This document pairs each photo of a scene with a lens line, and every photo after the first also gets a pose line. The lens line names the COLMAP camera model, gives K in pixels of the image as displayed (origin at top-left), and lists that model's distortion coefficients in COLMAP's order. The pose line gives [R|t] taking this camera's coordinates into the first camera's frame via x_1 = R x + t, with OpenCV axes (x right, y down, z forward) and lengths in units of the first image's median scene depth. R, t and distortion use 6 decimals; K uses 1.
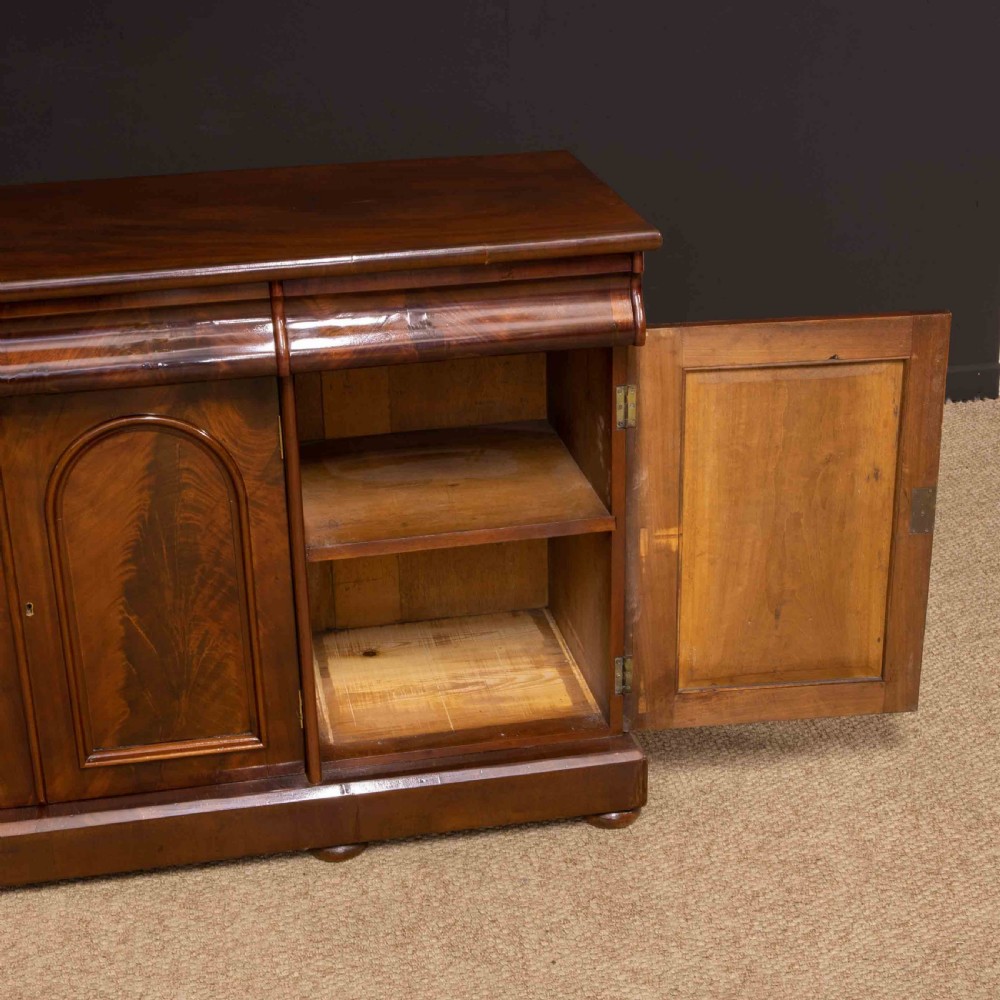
lens RADIAL K [[1841.3, 0, 474.1], [0, 1841.3, 541.8], [0, 0, 1]] dist [0.001930, -0.018256]
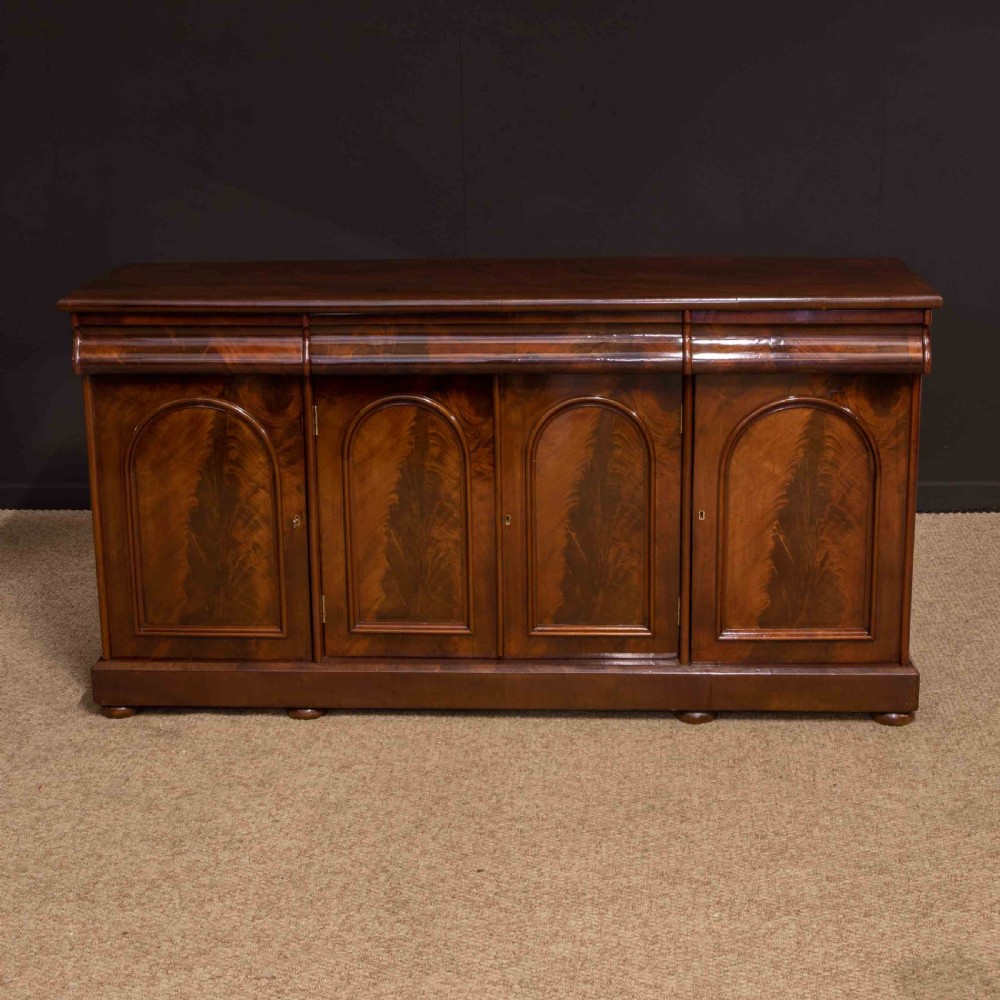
lens RADIAL K [[1859.4, 0, 516.1], [0, 1859.4, 498.5], [0, 0, 1]] dist [-0.013721, 0.064978]
pose [[0.975572, 0.075250, -0.206390, 0.081661], [-0.103860, 0.985863, -0.131481, 0.219362], [0.193578, 0.149705, 0.969596, -0.493818]]
